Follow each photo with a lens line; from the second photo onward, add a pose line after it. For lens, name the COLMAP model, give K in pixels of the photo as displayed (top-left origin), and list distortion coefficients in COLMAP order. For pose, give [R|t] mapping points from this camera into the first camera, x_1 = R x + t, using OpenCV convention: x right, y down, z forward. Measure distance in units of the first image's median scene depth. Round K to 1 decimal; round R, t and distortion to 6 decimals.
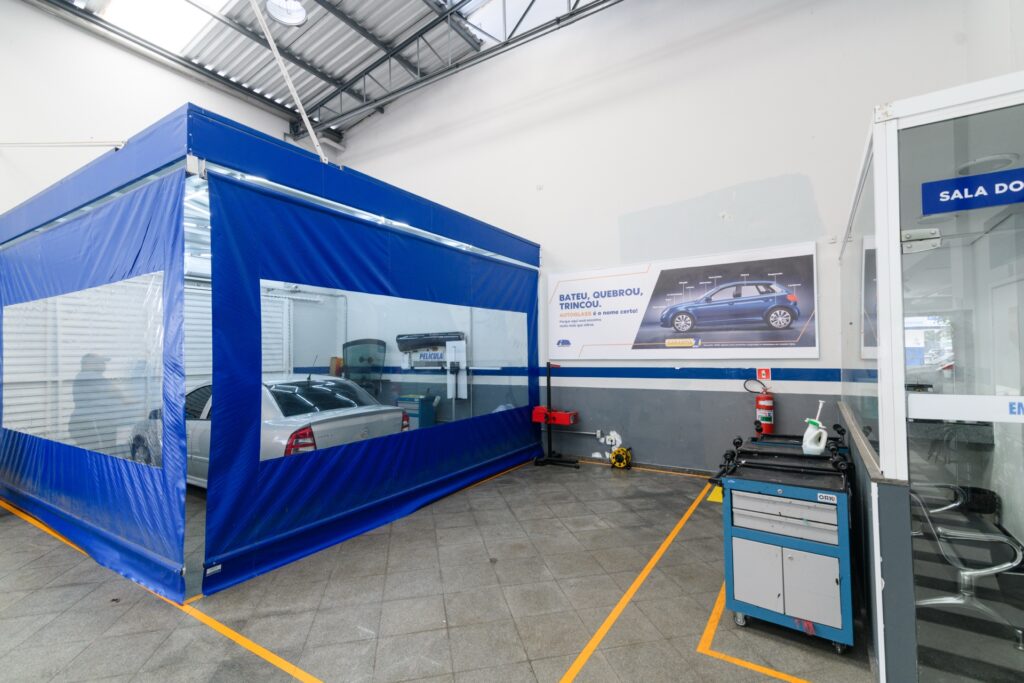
lens RADIAL K [[465.2, 0, 511.7], [0, 465.2, 344.8], [0, 0, 1]] dist [0.014046, -0.000235]
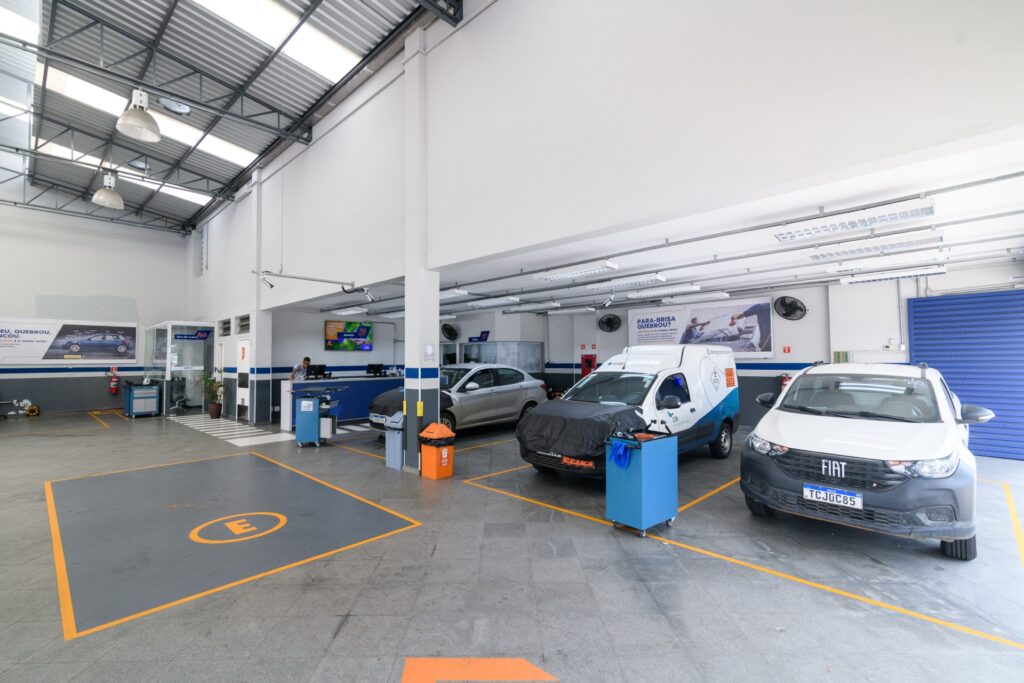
lens RADIAL K [[465.2, 0, 511.7], [0, 465.2, 344.8], [0, 0, 1]] dist [0.014046, -0.000235]
pose [[0.202053, 0.040972, 0.978517, -1.515578], [-0.019381, 0.999096, -0.037831, -0.017513], [-0.979183, -0.011321, 0.202664, -1.640440]]
